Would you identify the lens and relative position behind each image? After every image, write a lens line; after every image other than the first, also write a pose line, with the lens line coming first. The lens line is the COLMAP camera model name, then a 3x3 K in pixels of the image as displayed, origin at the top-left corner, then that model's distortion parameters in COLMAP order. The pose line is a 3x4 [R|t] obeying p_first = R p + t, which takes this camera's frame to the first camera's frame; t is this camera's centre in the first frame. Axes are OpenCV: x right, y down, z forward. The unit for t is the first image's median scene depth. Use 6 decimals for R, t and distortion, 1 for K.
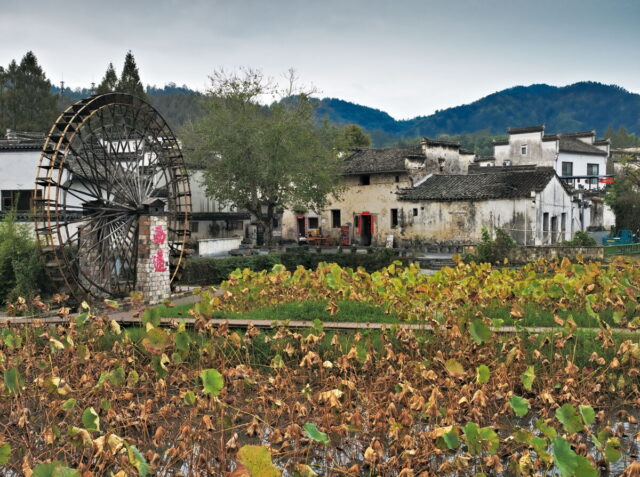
lens RADIAL K [[817.2, 0, 320.0], [0, 817.2, 238.5], [0, 0, 1]] dist [0.006184, 0.008720]
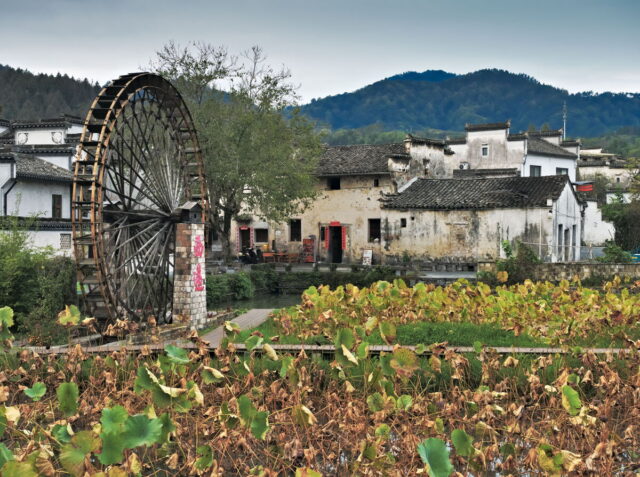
lens RADIAL K [[1025.5, 0, 320.0], [0, 1025.5, 238.5], [0, 0, 1]] dist [0.006666, -0.024484]
pose [[0.988304, 0.005488, 0.152400, -0.121213], [-0.002691, 0.999824, -0.018551, 0.003348], [-0.152475, 0.017924, 0.988145, -0.021592]]
